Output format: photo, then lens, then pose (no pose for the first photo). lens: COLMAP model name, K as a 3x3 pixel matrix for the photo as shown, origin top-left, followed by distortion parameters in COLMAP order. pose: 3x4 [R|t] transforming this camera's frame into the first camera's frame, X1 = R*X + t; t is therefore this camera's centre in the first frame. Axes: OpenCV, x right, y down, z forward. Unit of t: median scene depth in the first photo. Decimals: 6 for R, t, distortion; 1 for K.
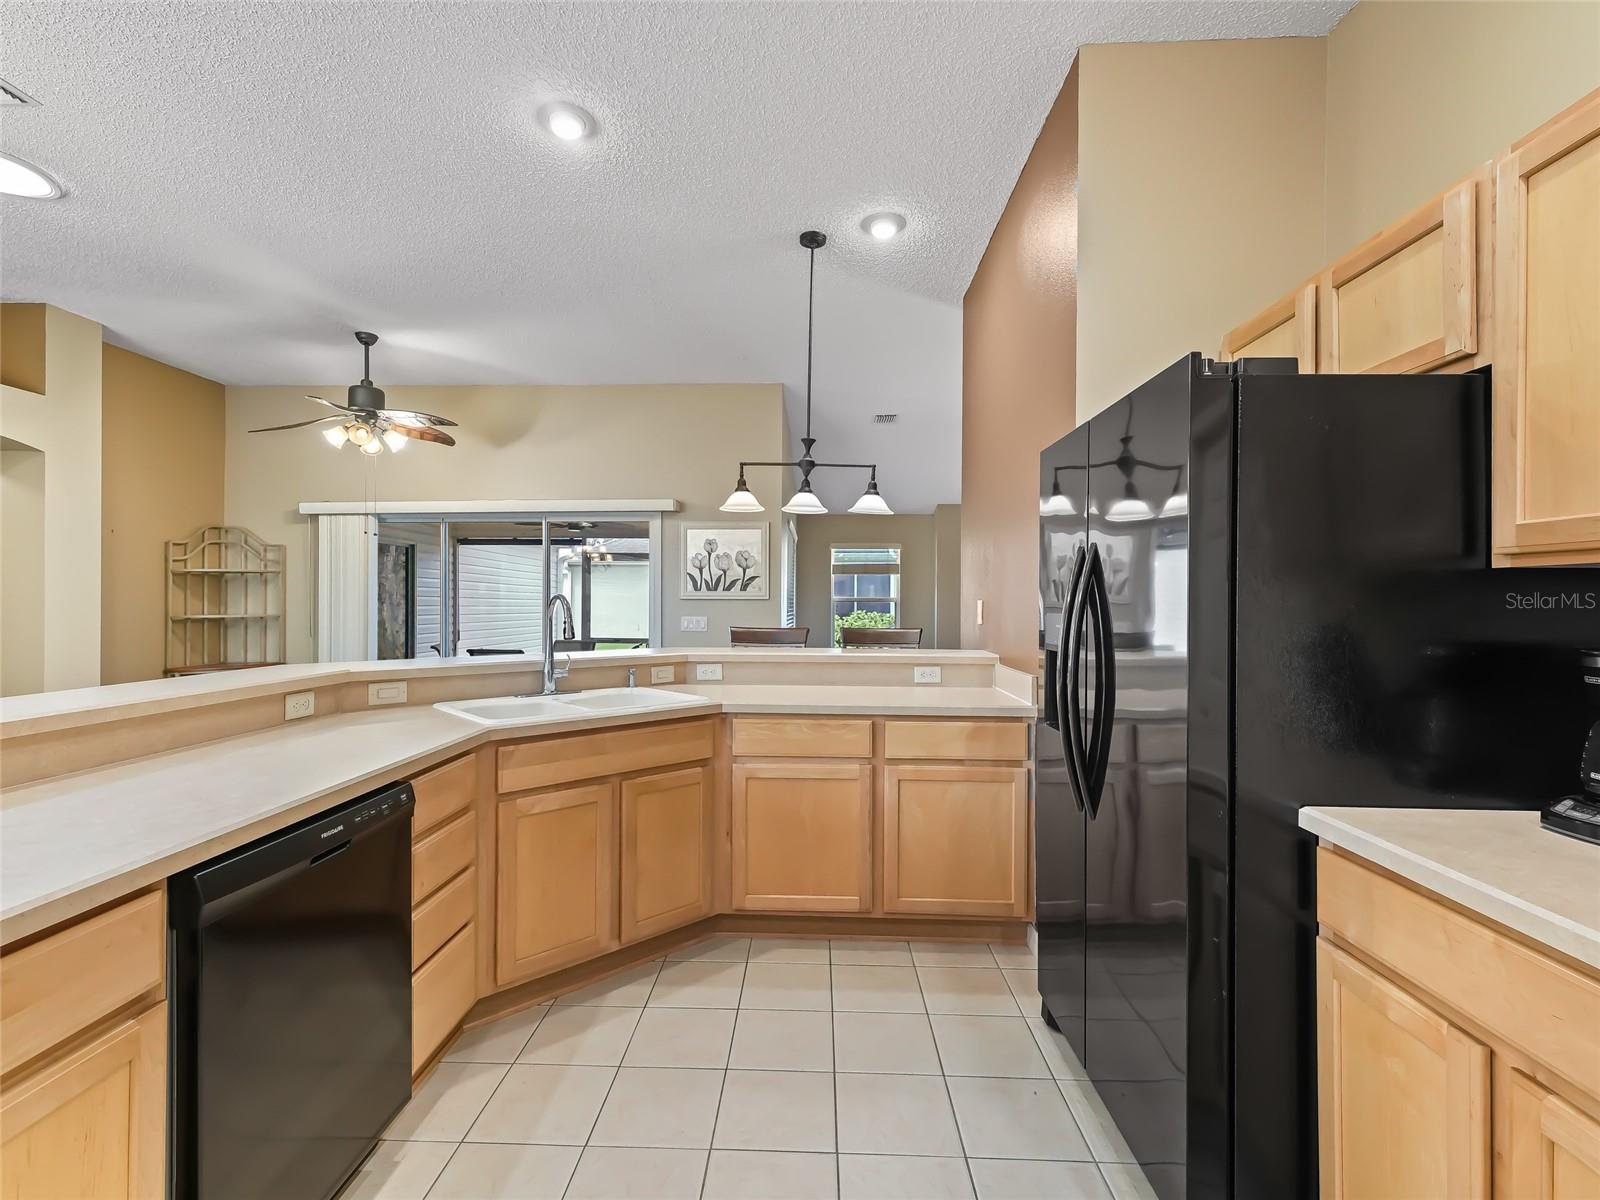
lens RADIAL K [[737.7, 0, 790.4], [0, 737.7, 599.9], [0, 0, 1]] dist [0.013615, -0.001127]
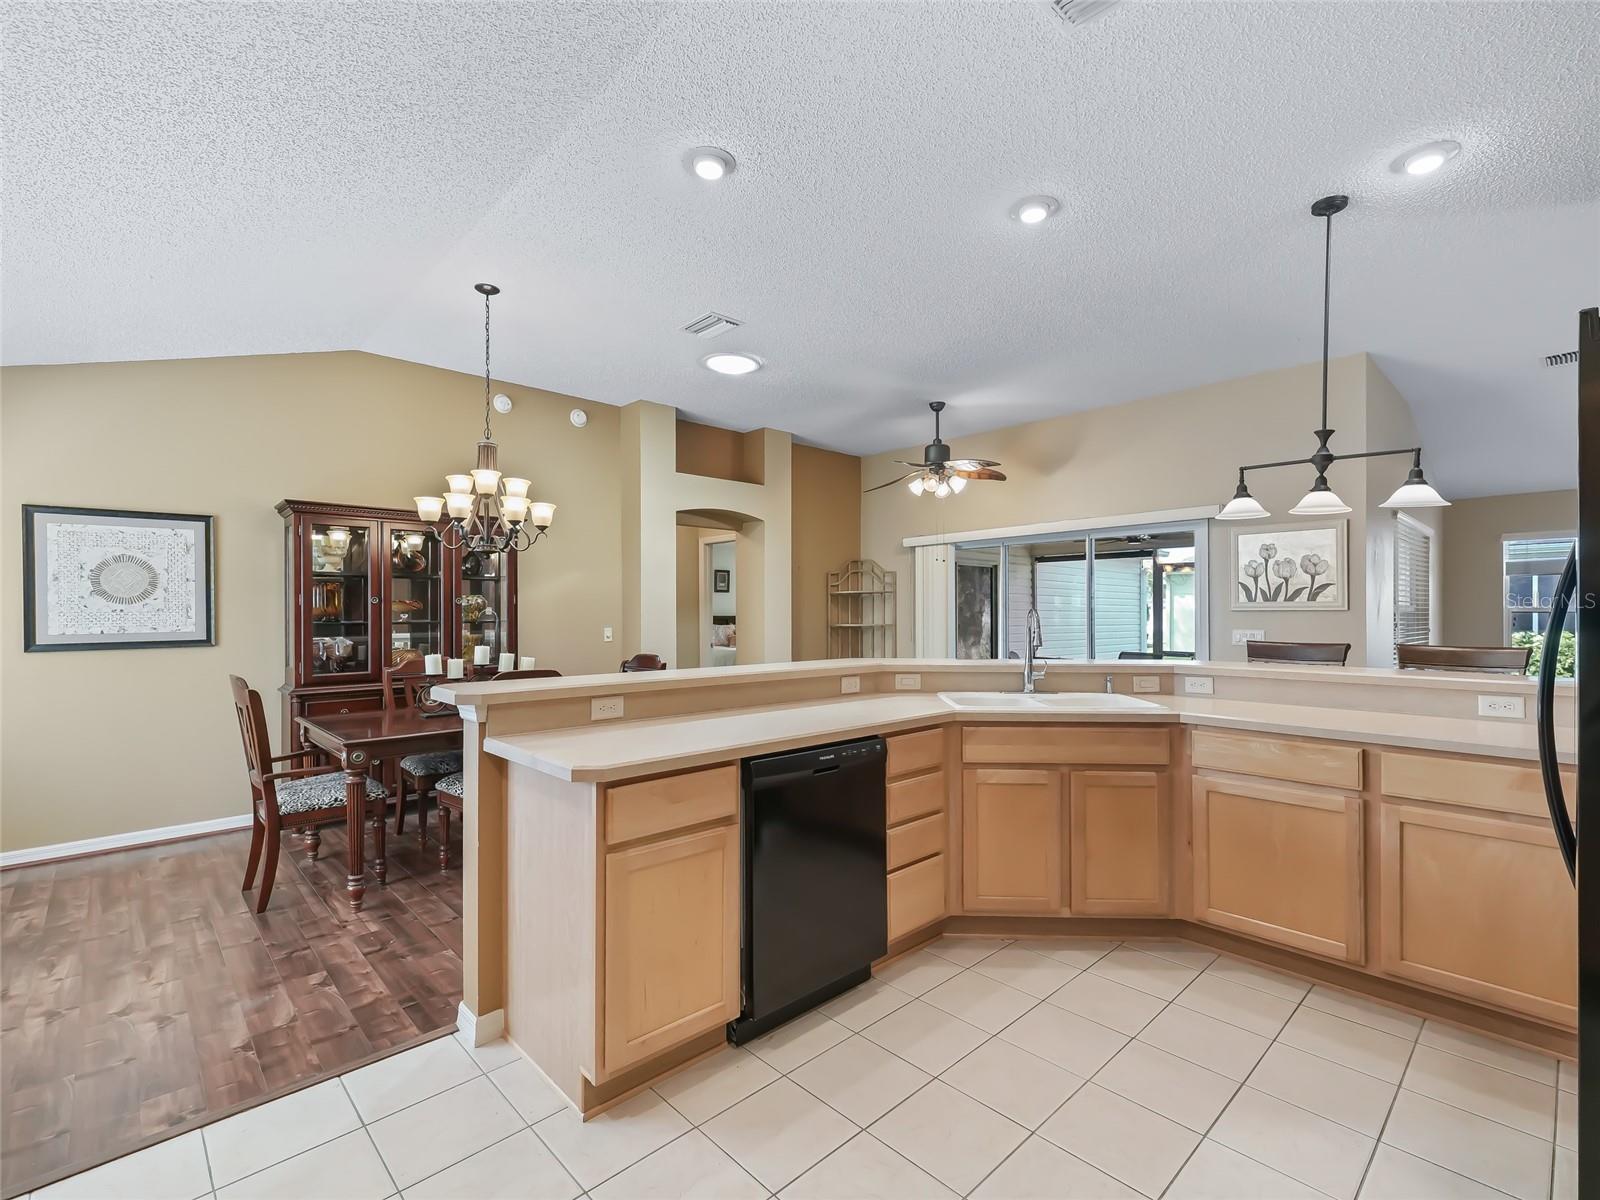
lens RADIAL K [[736.2, 0, 804.6], [0, 736.2, 611.5], [0, 0, 1]] dist [0.015147, -0.000580]
pose [[0.712990, -0.005174, -0.701156, 0.207362], [0.005228, 0.999984, -0.002063, -0.001664], [0.701155, -0.002195, 0.713005, -0.078572]]
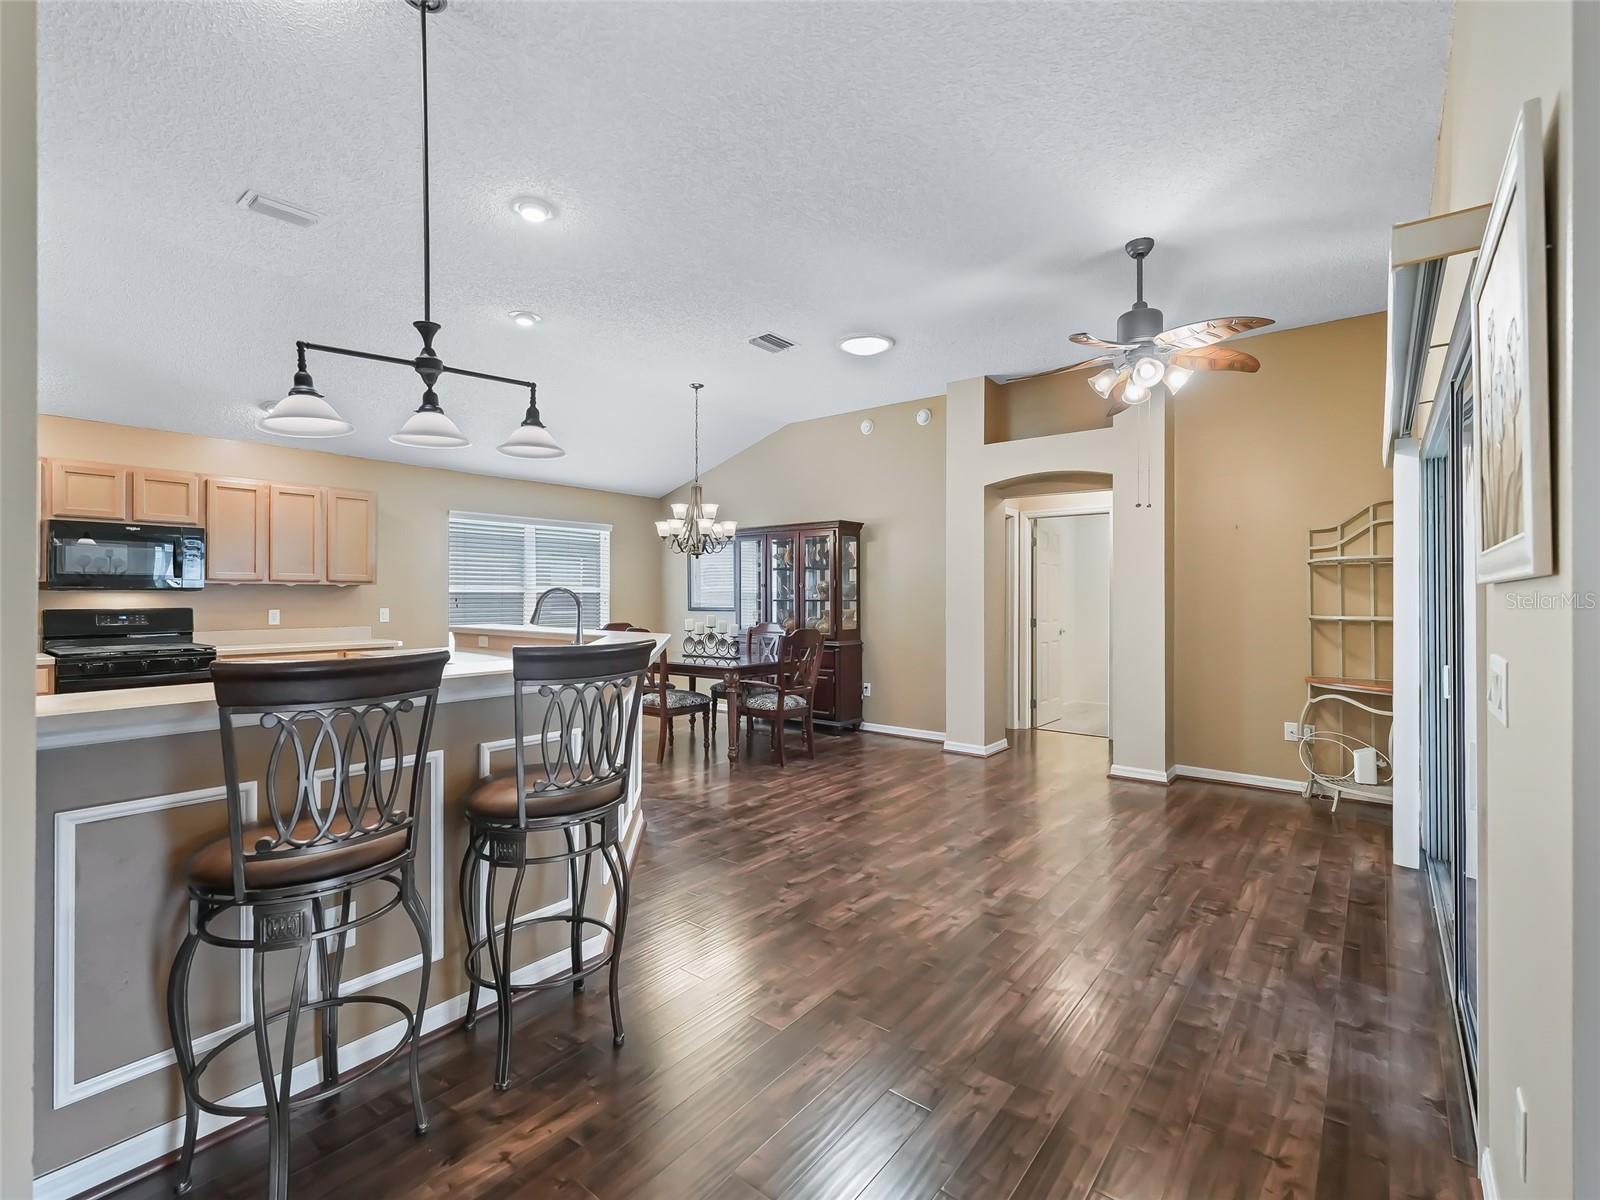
lens RADIAL K [[730.1, 0, 787.7], [0, 730.1, 595.5], [0, 0, 1]] dist [-0.001434, -0.000267]
pose [[-0.605816, -0.006230, -0.795581, 0.327445], [-0.005523, 0.999978, -0.003625, 0.005864], [0.795586, 0.002198, -0.605837, 1.629755]]
